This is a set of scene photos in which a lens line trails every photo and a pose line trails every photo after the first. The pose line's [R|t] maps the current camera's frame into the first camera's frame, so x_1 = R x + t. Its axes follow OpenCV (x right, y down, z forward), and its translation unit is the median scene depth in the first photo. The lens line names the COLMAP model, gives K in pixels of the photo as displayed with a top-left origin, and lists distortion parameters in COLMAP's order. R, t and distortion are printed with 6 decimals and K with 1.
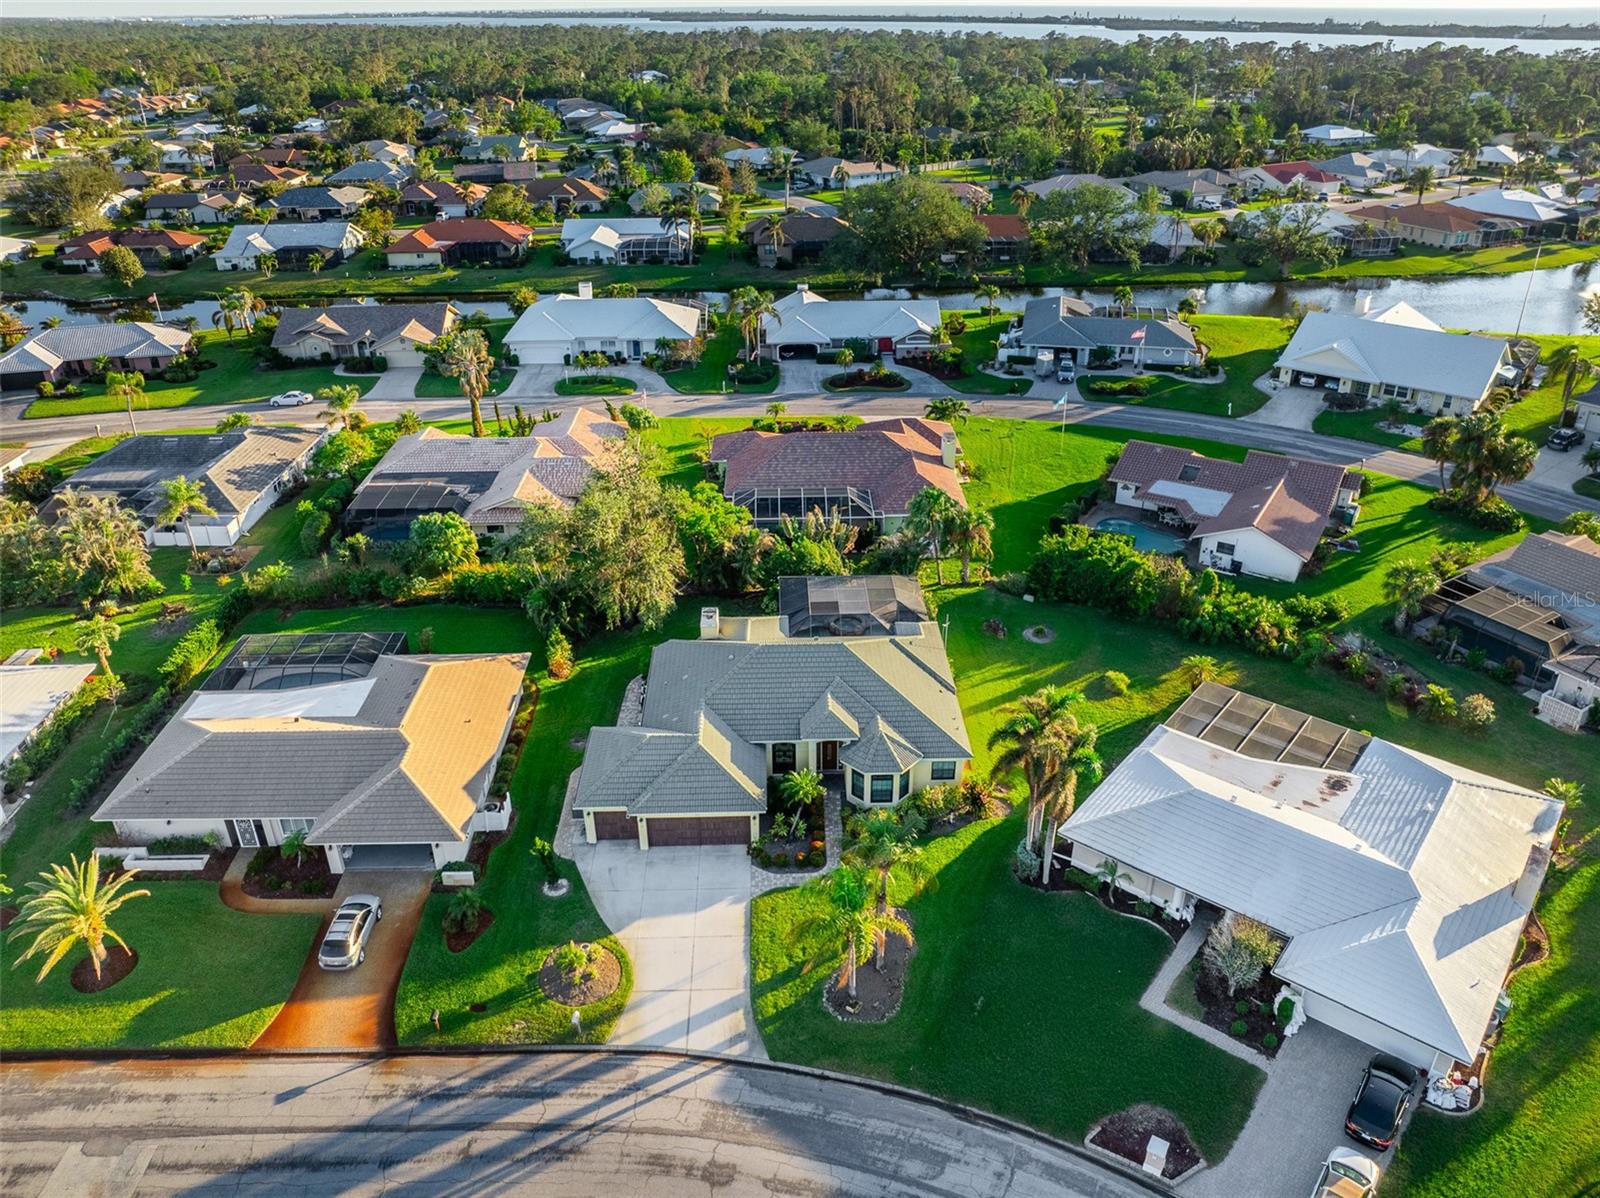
lens RADIAL K [[1147.1, 0, 800.0], [0, 1147.1, 599.0], [0, 0, 1]] dist [-0.048646, 0.014660]
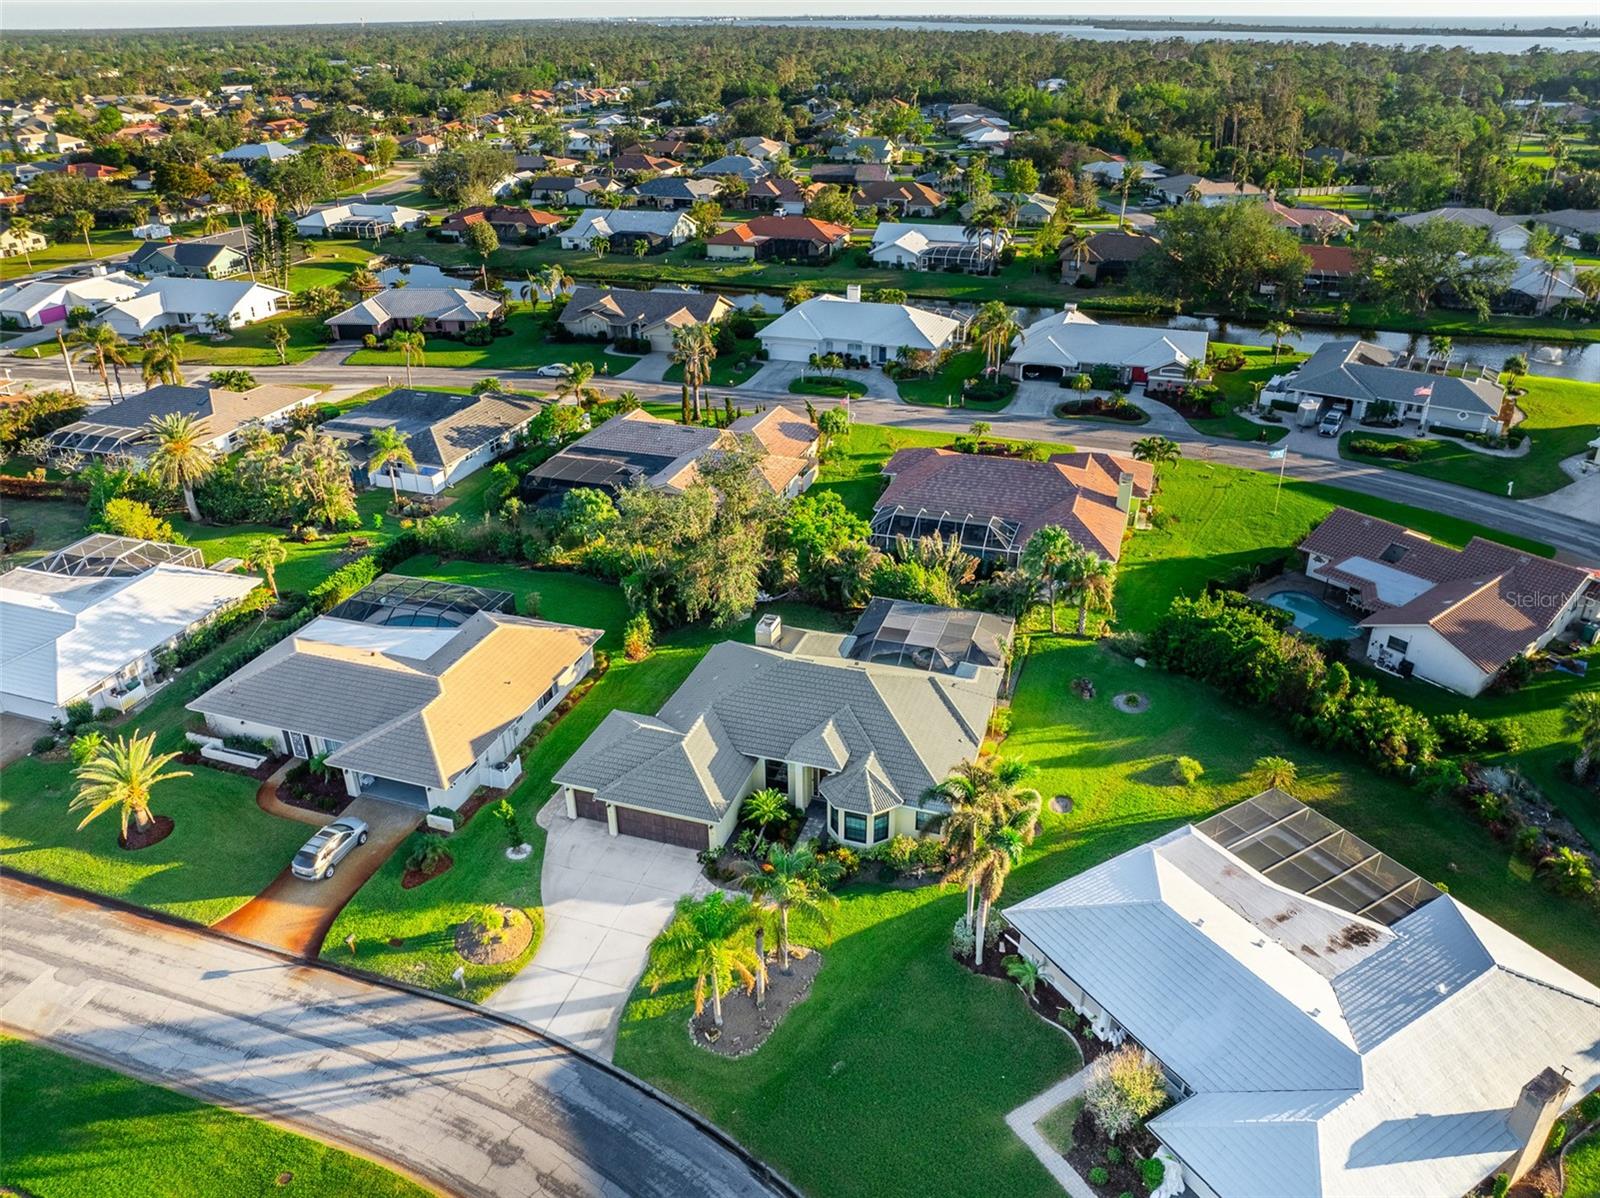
lens RADIAL K [[1151.6, 0, 800.0], [0, 1151.6, 599.0], [0, 0, 1]] dist [-0.042079, 0.002067]
pose [[0.940322, 0.153915, -0.303488, 0.208370], [-0.155853, 0.987617, 0.017980, -0.023877], [0.302497, 0.030393, 0.952666, 0.044363]]
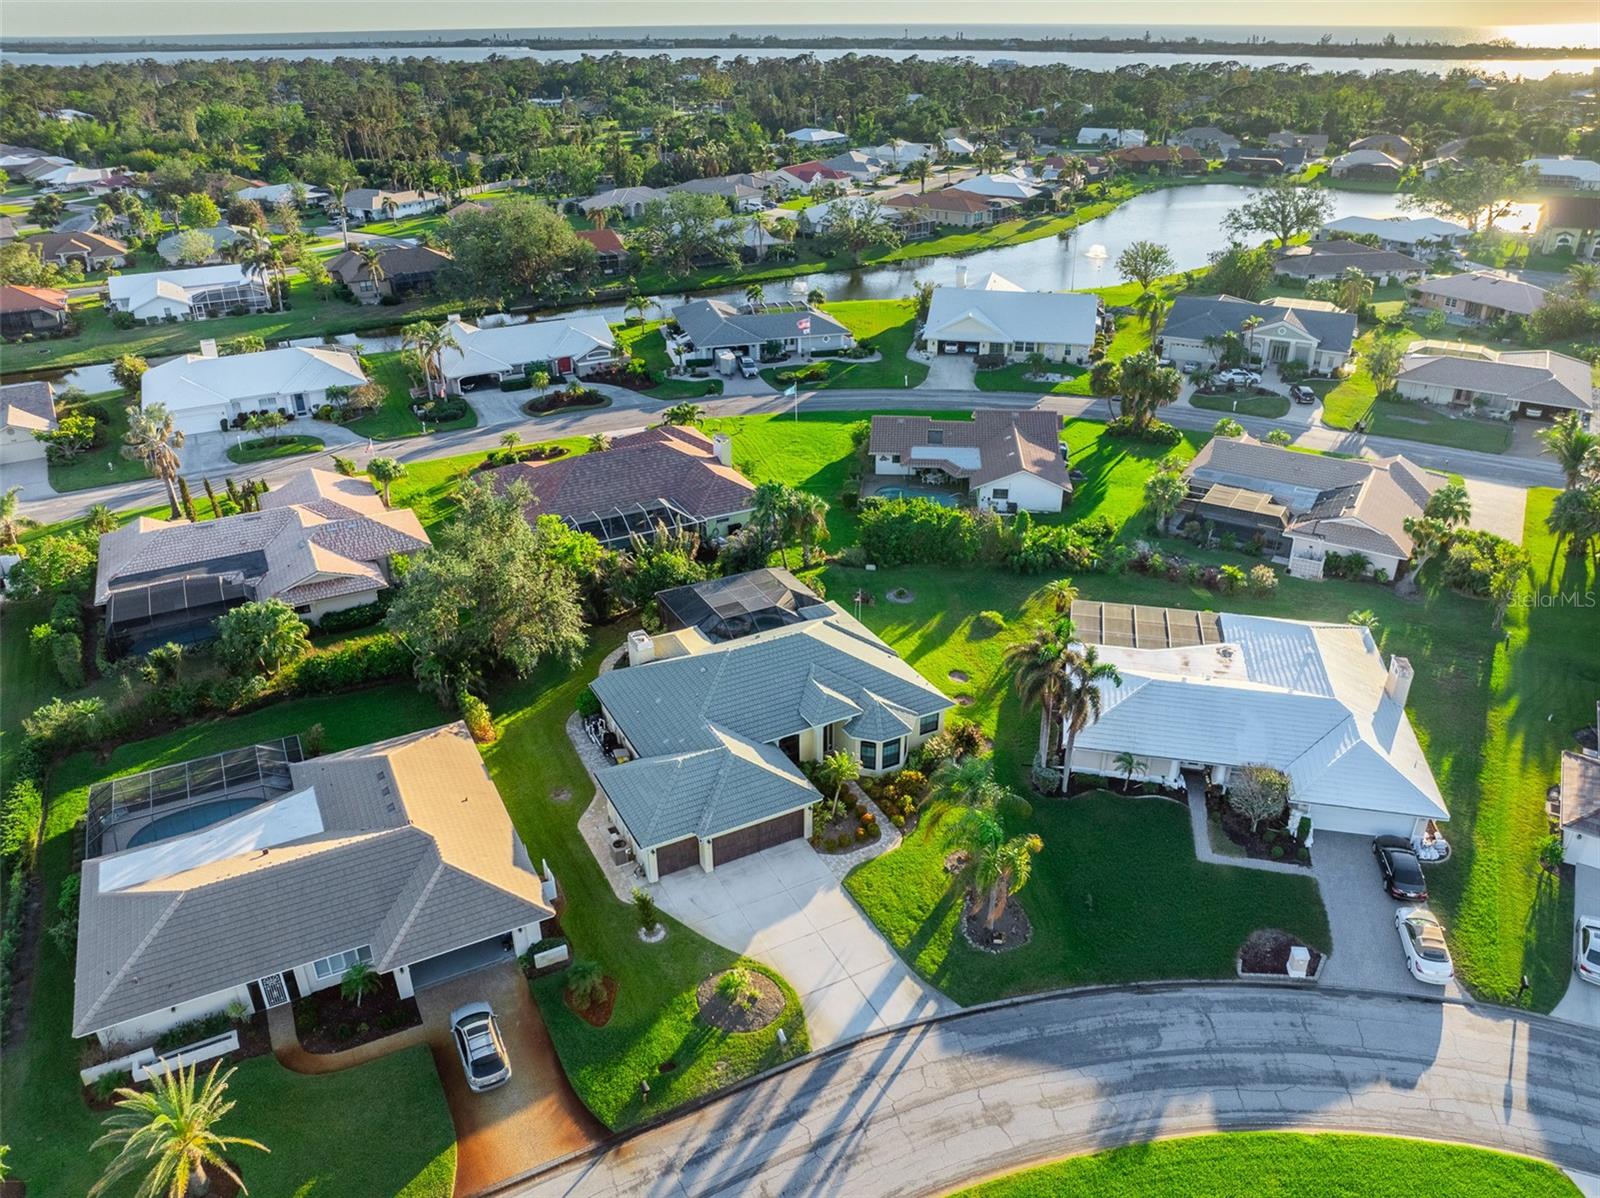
lens RADIAL K [[1139.5, 0, 800.0], [0, 1139.5, 599.0], [0, 0, 1]] dist [-0.040437, 0.001269]
pose [[0.897350, -0.200826, 0.392978, -0.279803], [0.206131, 0.978090, 0.029146, -0.016120], [-0.390221, 0.054851, 0.919086, 0.039224]]
